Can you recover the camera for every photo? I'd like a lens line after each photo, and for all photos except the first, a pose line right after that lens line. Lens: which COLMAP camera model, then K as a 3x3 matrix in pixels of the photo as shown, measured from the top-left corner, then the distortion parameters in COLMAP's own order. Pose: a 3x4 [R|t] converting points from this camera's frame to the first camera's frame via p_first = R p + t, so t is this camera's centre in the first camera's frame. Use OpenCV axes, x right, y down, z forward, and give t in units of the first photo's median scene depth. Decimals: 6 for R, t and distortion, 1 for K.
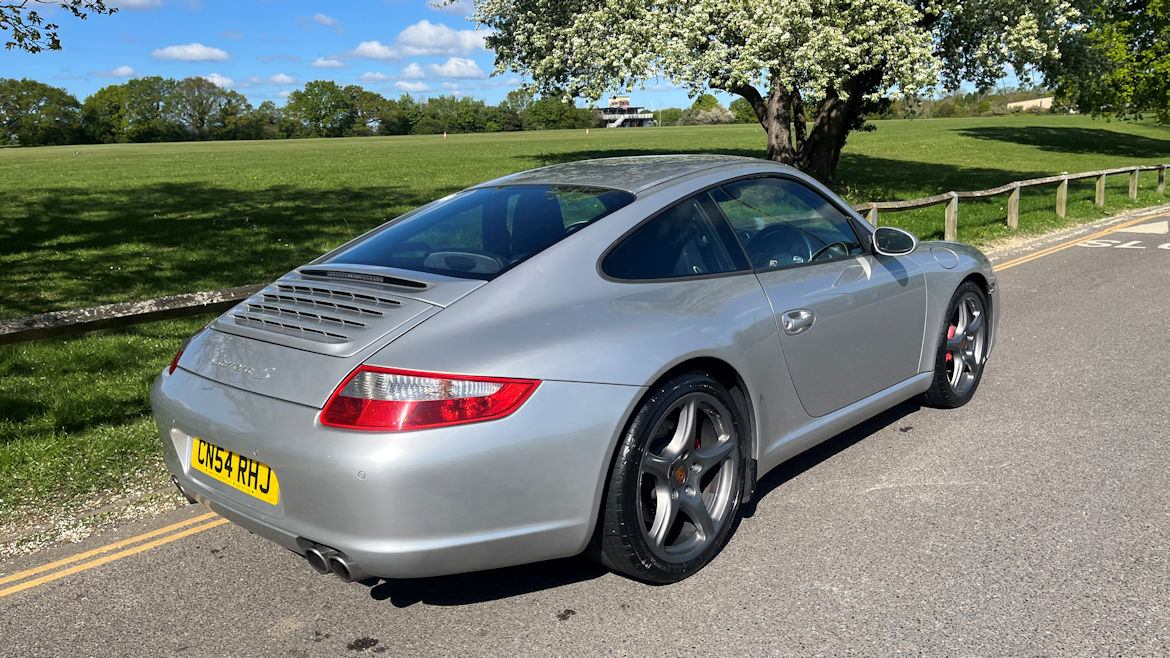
lens RADIAL K [[896.1, 0, 585.0], [0, 896.1, 411.4], [0, 0, 1]] dist [0.013839, -0.000787]
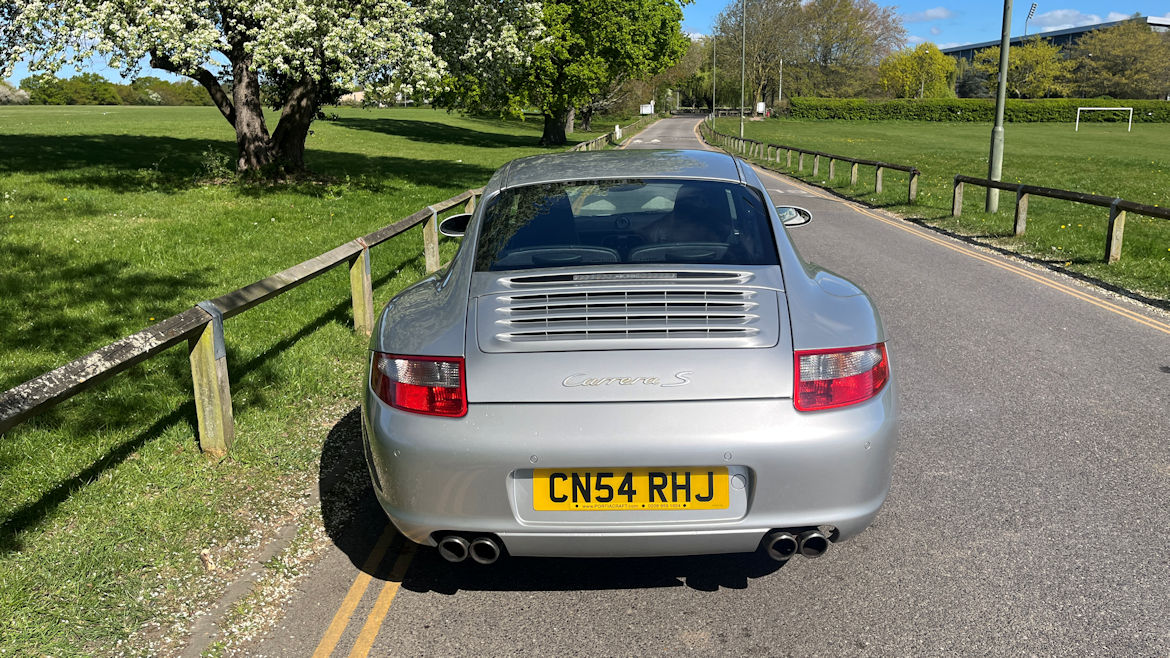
lens RADIAL K [[901.7, 0, 584.2], [0, 901.7, 368.6], [0, 0, 1]] dist [0.098950, -0.118564]
pose [[0.750376, -0.159929, 0.641372, -0.253325], [0.182337, 0.982724, 0.031720, -0.024967], [-0.635365, 0.093144, 0.766574, 0.077315]]
